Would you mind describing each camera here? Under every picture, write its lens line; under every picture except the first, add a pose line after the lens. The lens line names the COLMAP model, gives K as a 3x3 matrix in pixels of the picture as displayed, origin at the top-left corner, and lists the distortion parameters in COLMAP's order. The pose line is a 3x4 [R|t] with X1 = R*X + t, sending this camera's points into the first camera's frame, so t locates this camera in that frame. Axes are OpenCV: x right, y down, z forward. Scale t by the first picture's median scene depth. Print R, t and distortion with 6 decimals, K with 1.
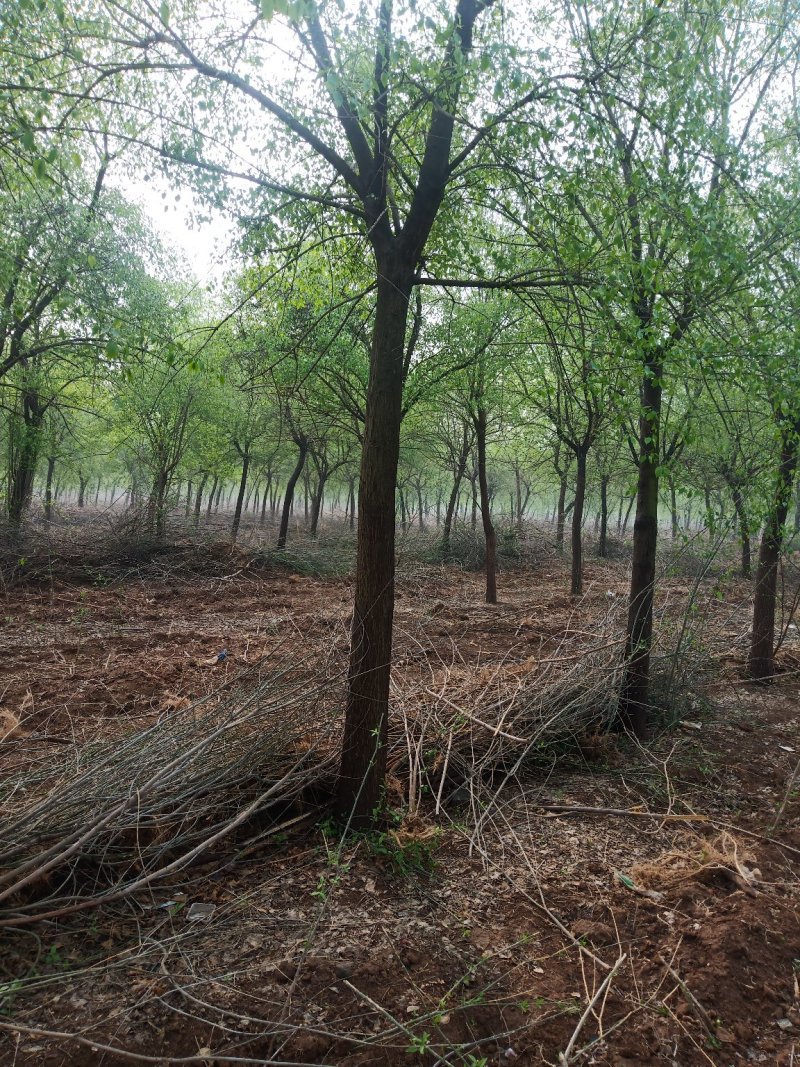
lens RADIAL K [[827.9, 0, 400.0], [0, 827.9, 533.5], [0, 0, 1]] dist [0.000510, -0.013267]
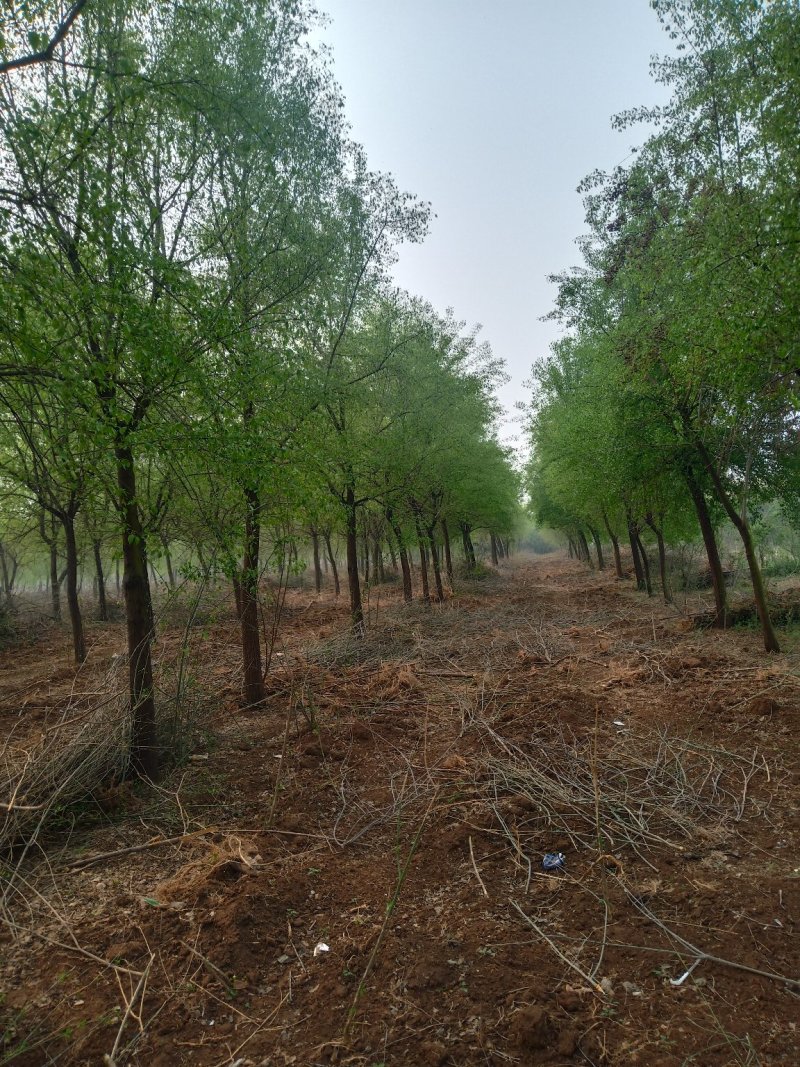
lens RADIAL K [[827.9, 0, 400.0], [0, 827.9, 533.5], [0, 0, 1]] dist [0.000510, -0.013267]
pose [[0.824943, -0.101569, 0.556016, -0.018699], [0.139477, 0.989881, -0.026113, 0.000252], [-0.547737, 0.099093, 0.830761, -0.139507]]
